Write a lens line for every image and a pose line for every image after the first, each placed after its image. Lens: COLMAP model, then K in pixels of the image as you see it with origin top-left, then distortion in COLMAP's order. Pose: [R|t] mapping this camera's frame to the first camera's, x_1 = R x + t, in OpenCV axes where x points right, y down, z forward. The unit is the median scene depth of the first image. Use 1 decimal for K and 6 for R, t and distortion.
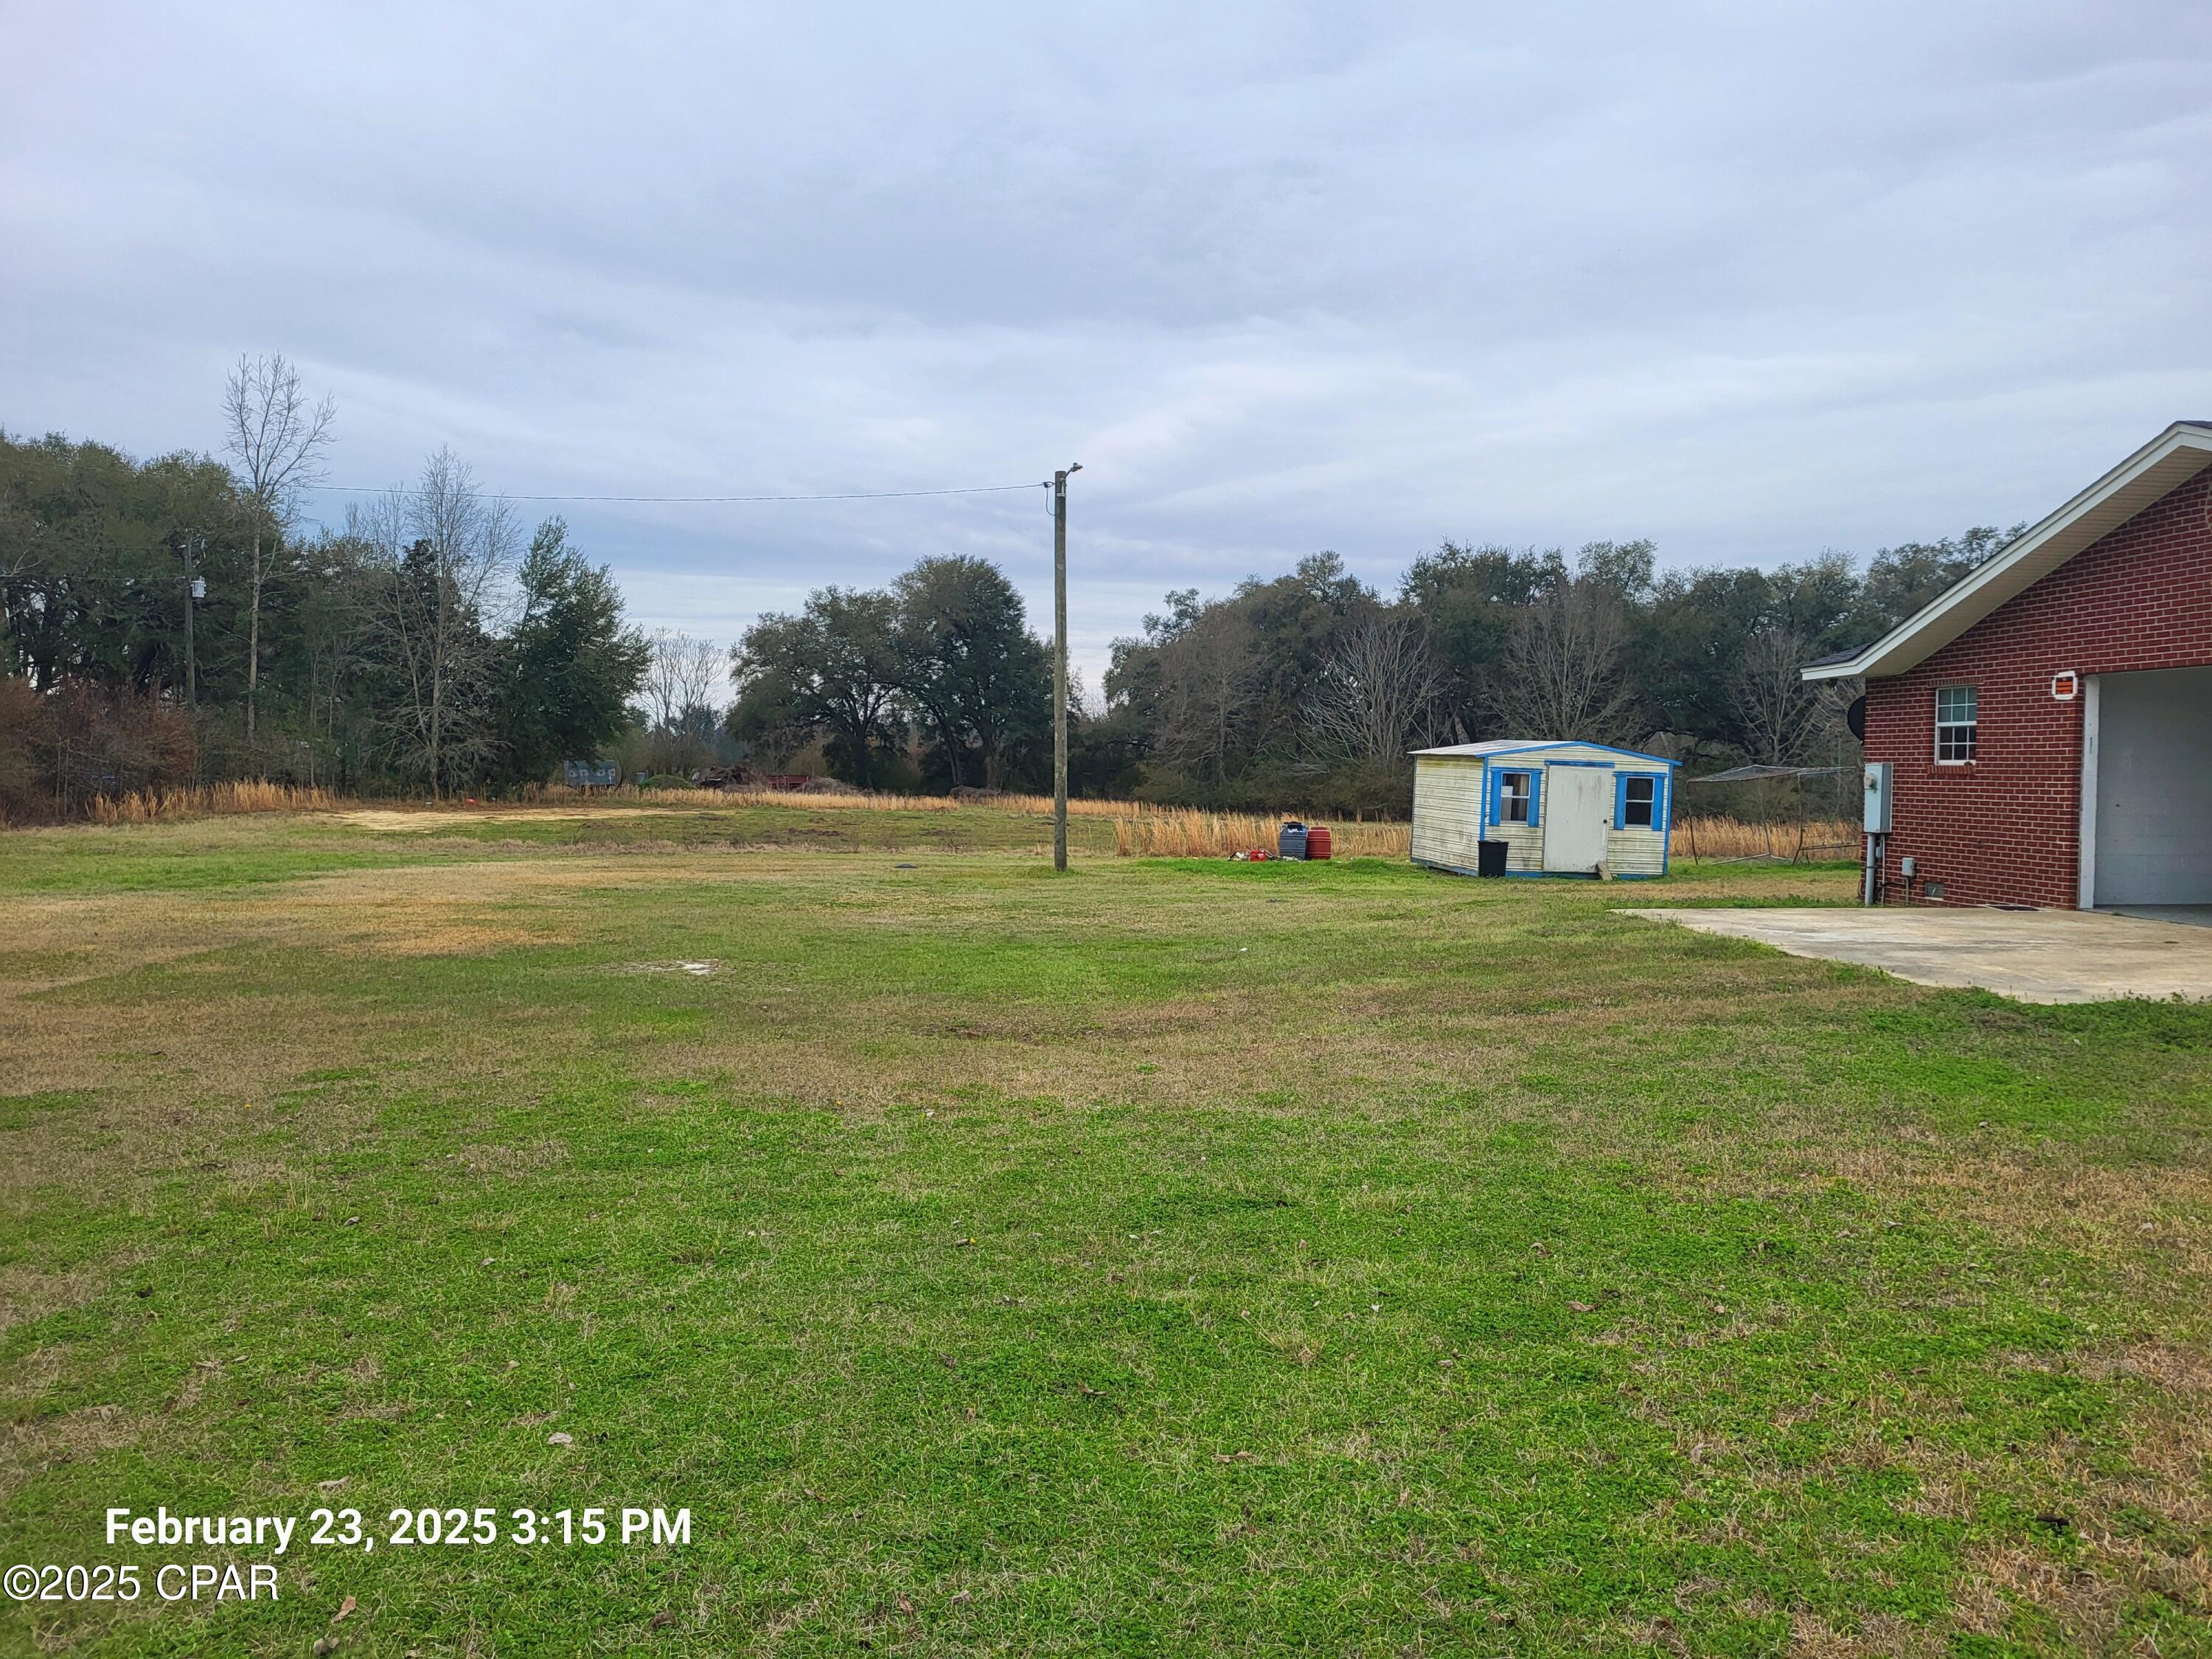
lens RADIAL K [[1669.1, 0, 1137.2], [0, 1669.1, 821.5], [0, 0, 1]] dist [0.056394, -0.048011]
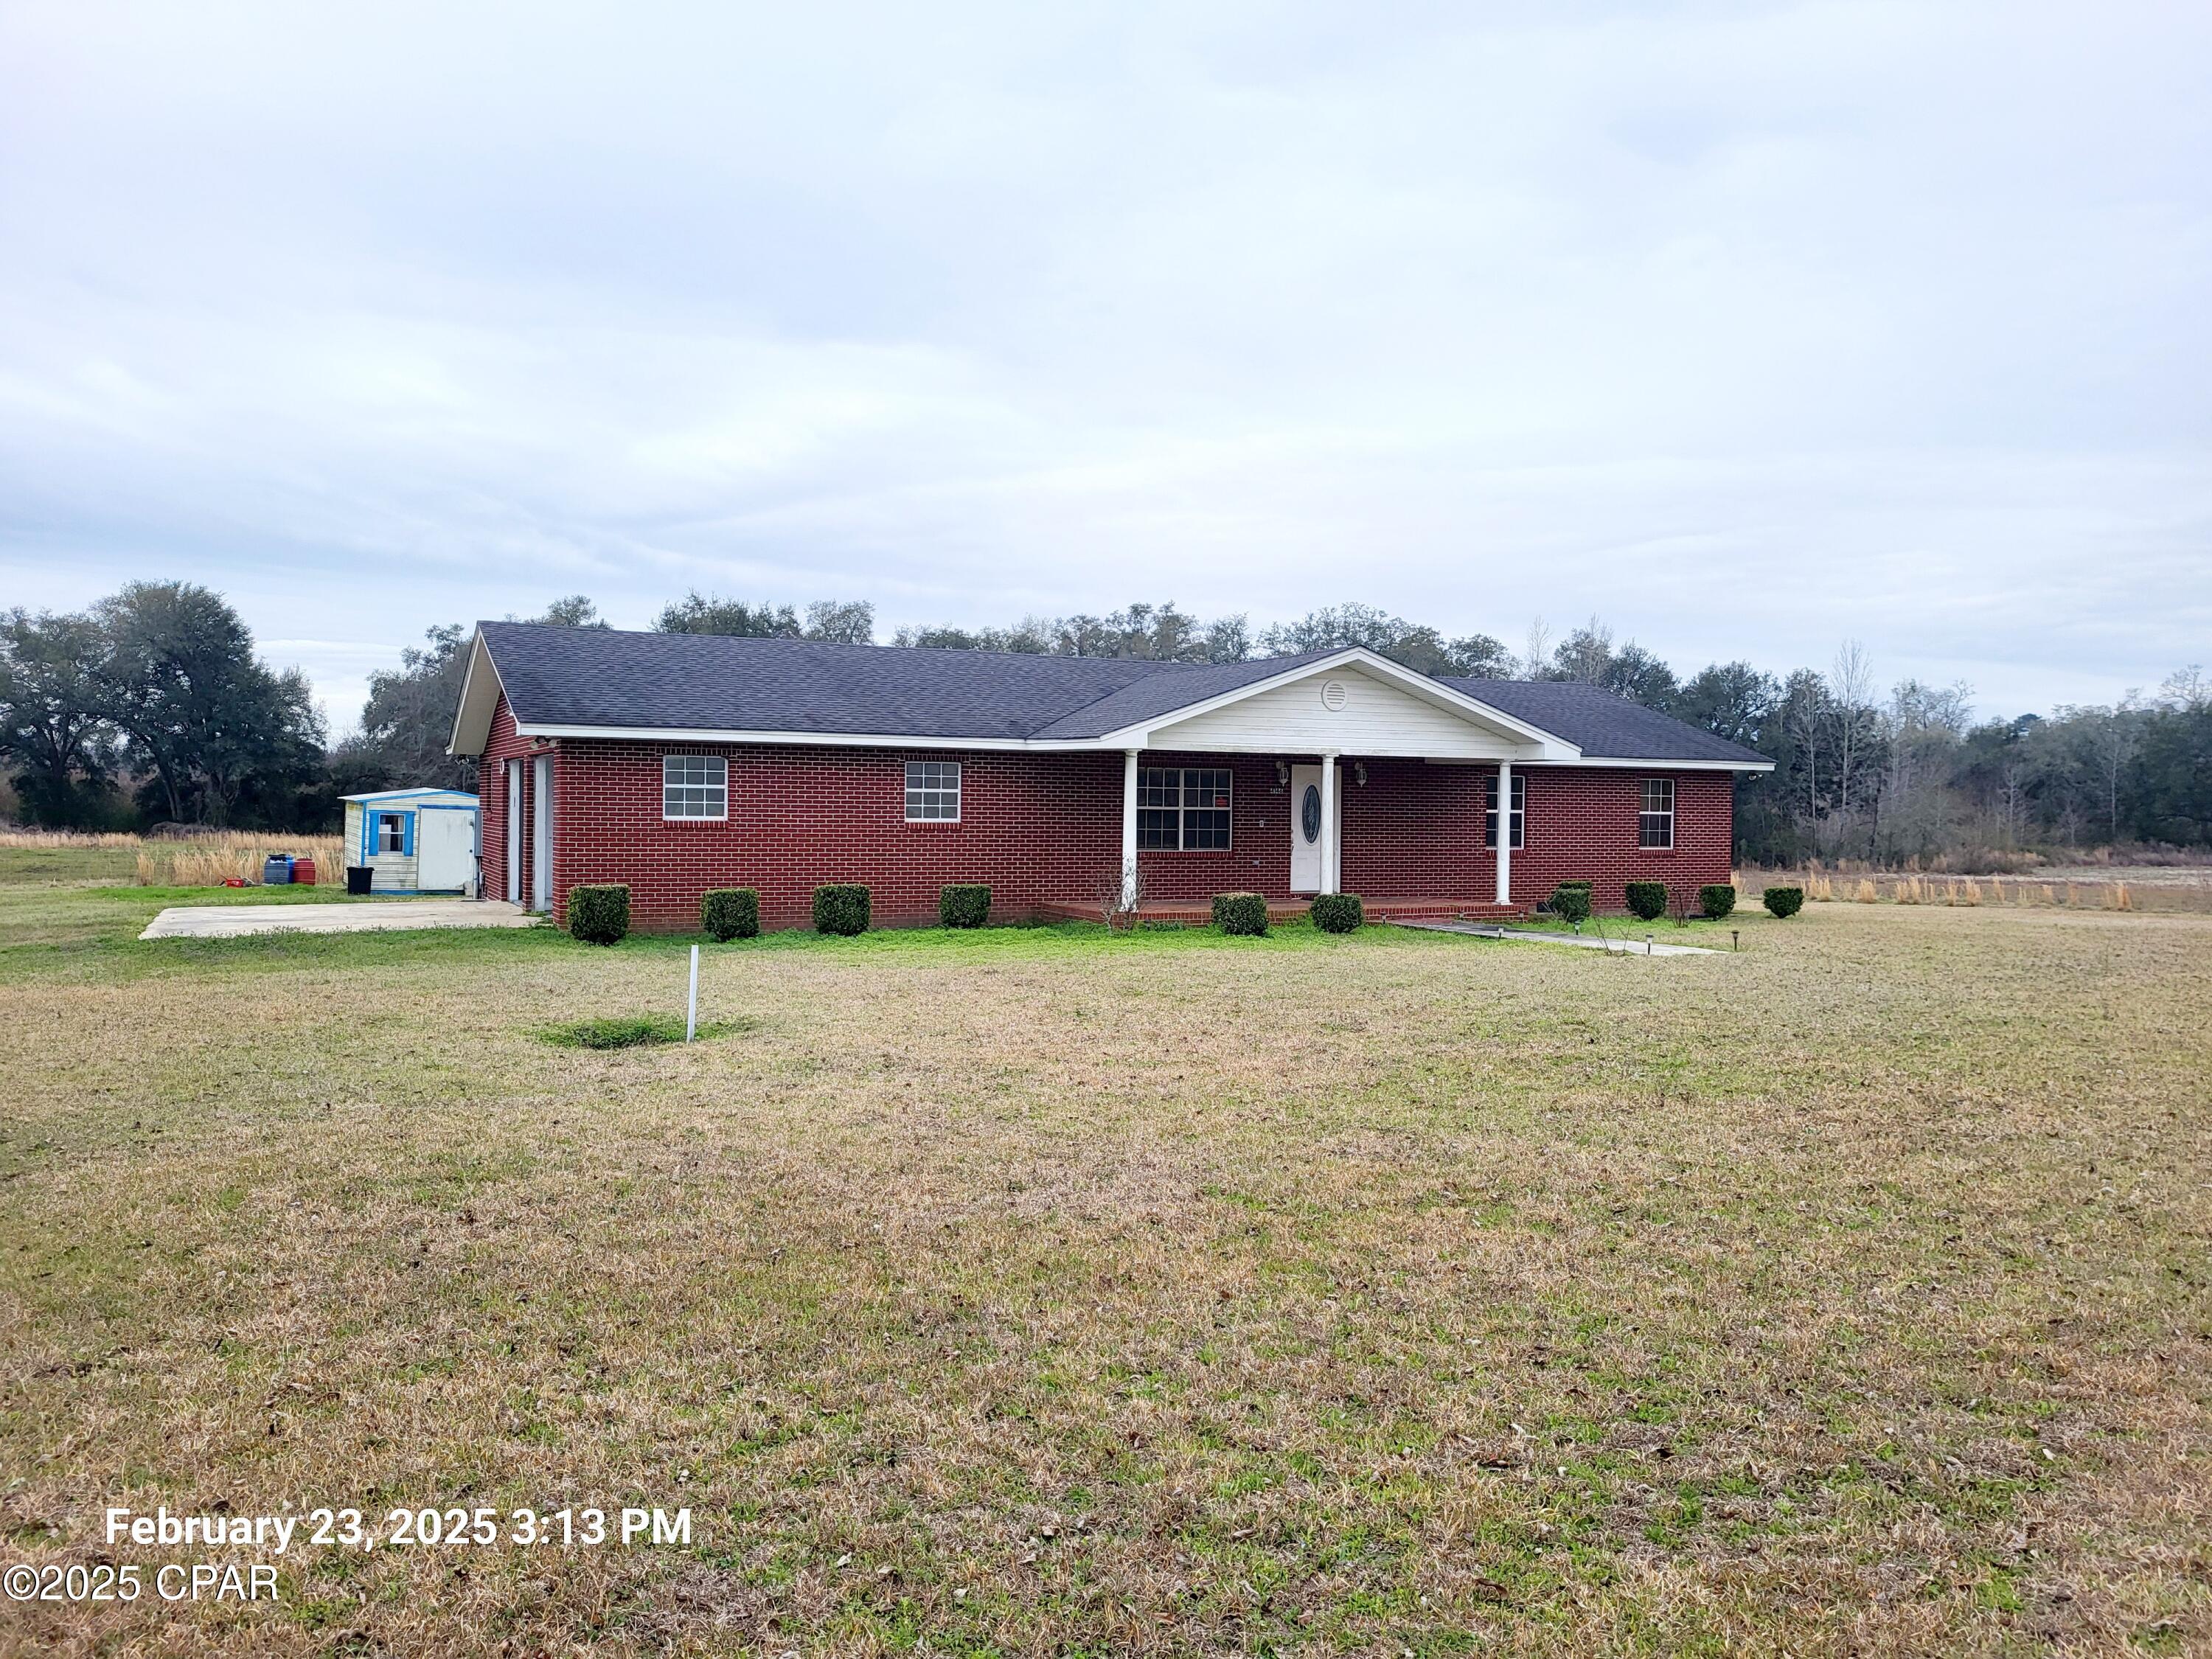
lens RADIAL K [[1666.6, 0, 1153.8], [0, 1666.6, 793.2], [0, 0, 1]] dist [0.038521, 0.000245]
pose [[0.934981, 0.000793, 0.354697, 0.471871], [0.011732, 0.999381, -0.033161, 0.007062], [-0.354503, 0.035166, 0.934393, -0.642643]]
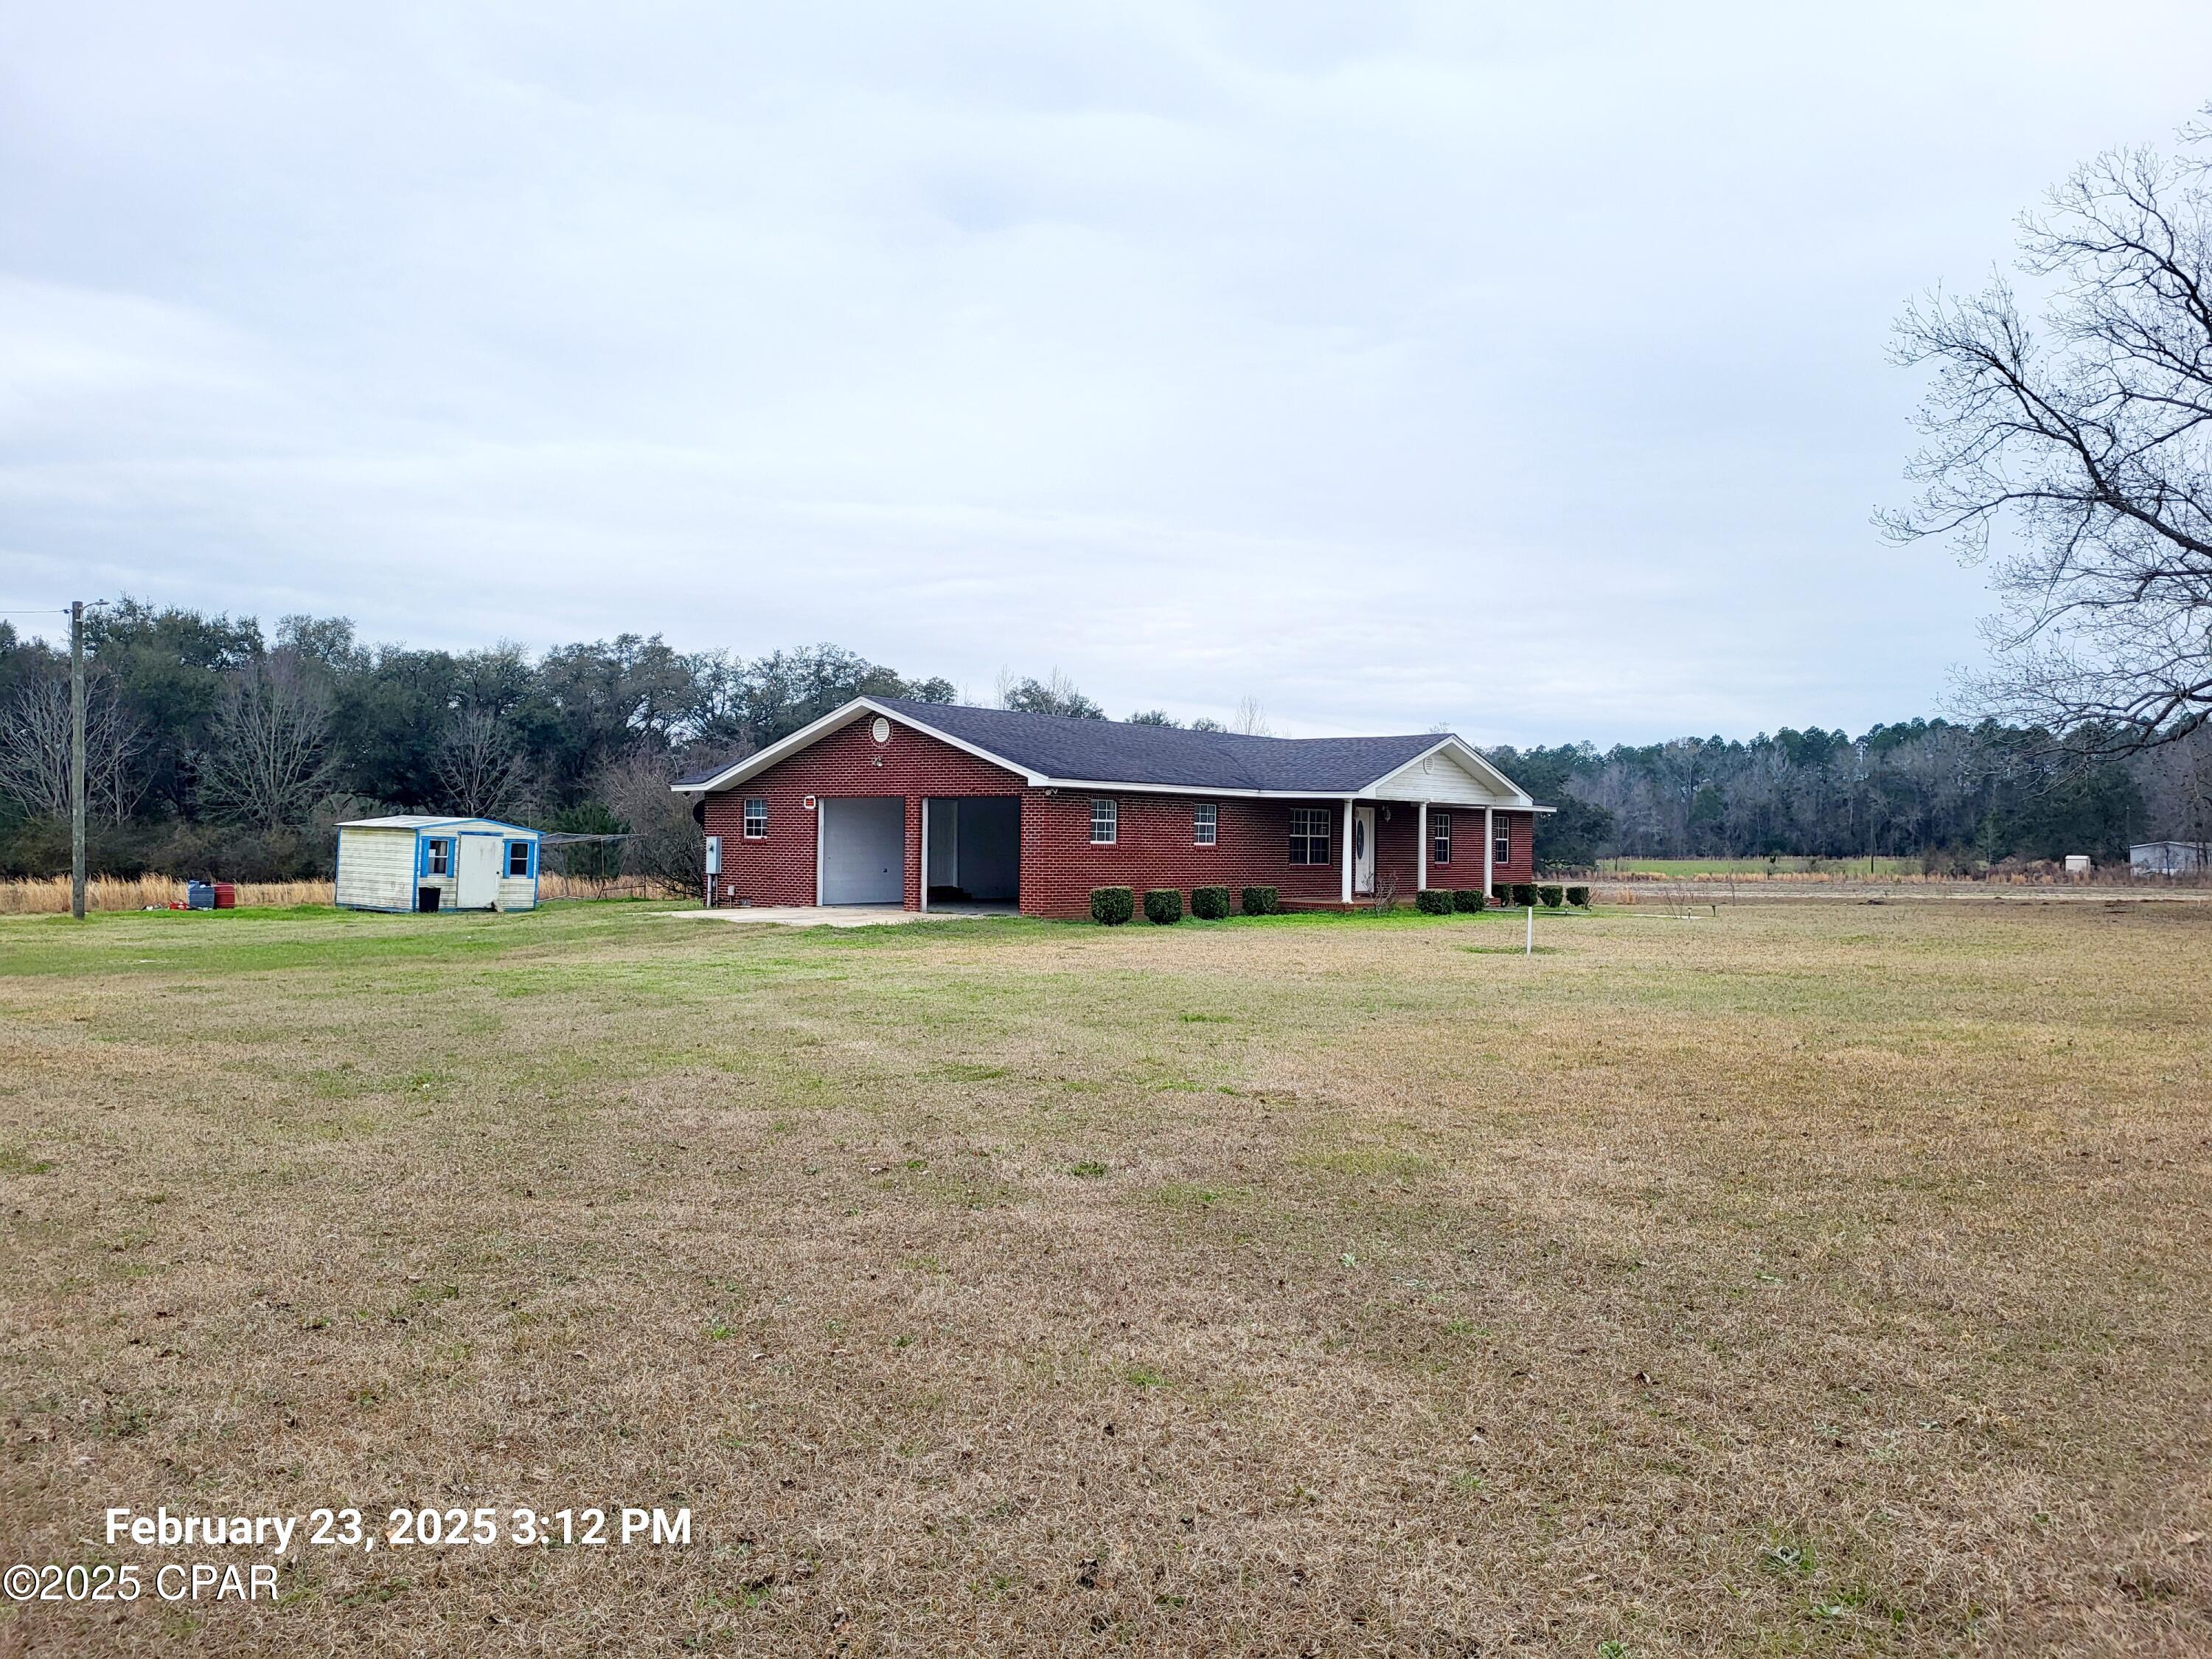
lens RADIAL K [[1669.1, 0, 1137.2], [0, 1669.1, 821.5], [0, 0, 1]] dist [0.056394, -0.048011]
pose [[0.708527, 0.005601, 0.705661, -0.549771], [0.018361, 0.999484, -0.026369, 0.006265], [-0.705445, 0.031640, 0.708058, -0.667285]]
